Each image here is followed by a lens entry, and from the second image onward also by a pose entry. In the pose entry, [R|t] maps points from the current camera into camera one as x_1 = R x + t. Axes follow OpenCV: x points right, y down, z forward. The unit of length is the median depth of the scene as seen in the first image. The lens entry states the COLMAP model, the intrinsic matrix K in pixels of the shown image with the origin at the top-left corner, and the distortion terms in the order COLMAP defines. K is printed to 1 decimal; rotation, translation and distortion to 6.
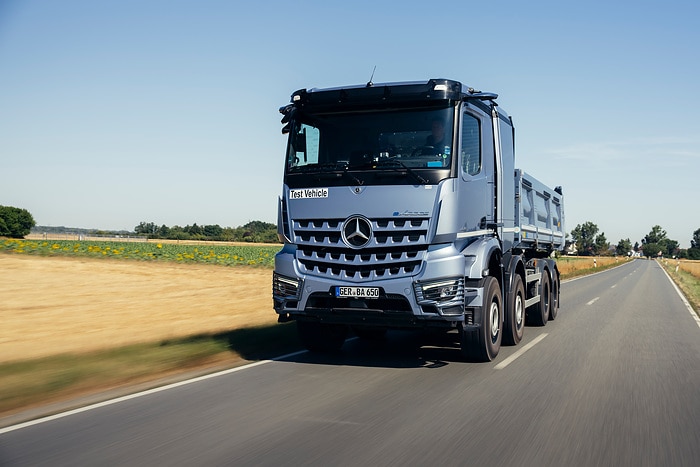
lens RADIAL K [[783.5, 0, 389.6], [0, 783.5, 240.4], [0, 0, 1]] dist [-0.000014, 0.000000]
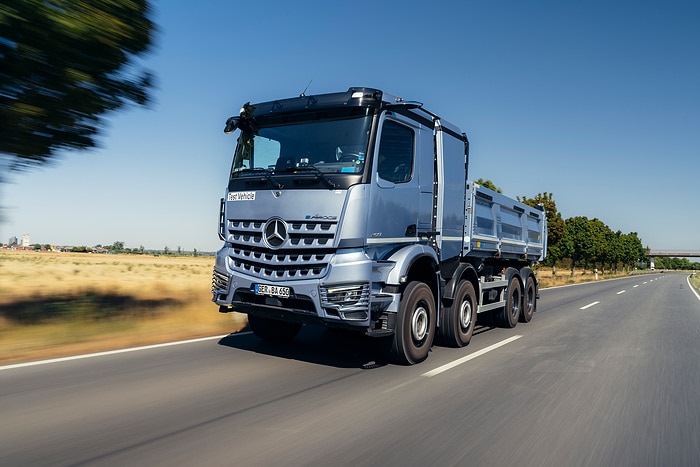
lens RADIAL K [[556.8, 0, 326.8], [0, 556.8, 232.2], [0, 0, 1]] dist [-0.037910, -0.010854]
pose [[0.971478, 0.042180, -0.233350, 0.198345], [-0.046674, 0.998815, -0.013767, -0.004868], [0.232493, 0.024266, 0.972295, 0.286451]]
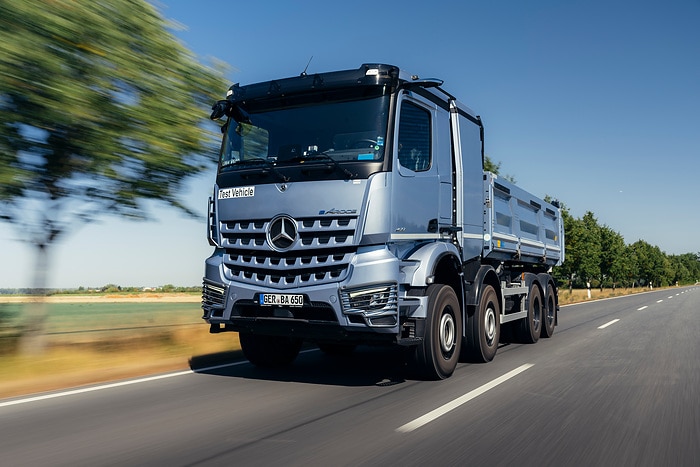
lens RADIAL K [[708.1, 0, 347.0], [0, 708.1, 232.2], [0, 0, 1]] dist [-0.032504, 0.000000]
pose [[0.991763, -0.002710, -0.128055, 0.136471], [-0.003391, 0.998870, -0.047405, 0.026552], [0.128039, 0.047448, 0.990633, 0.196576]]
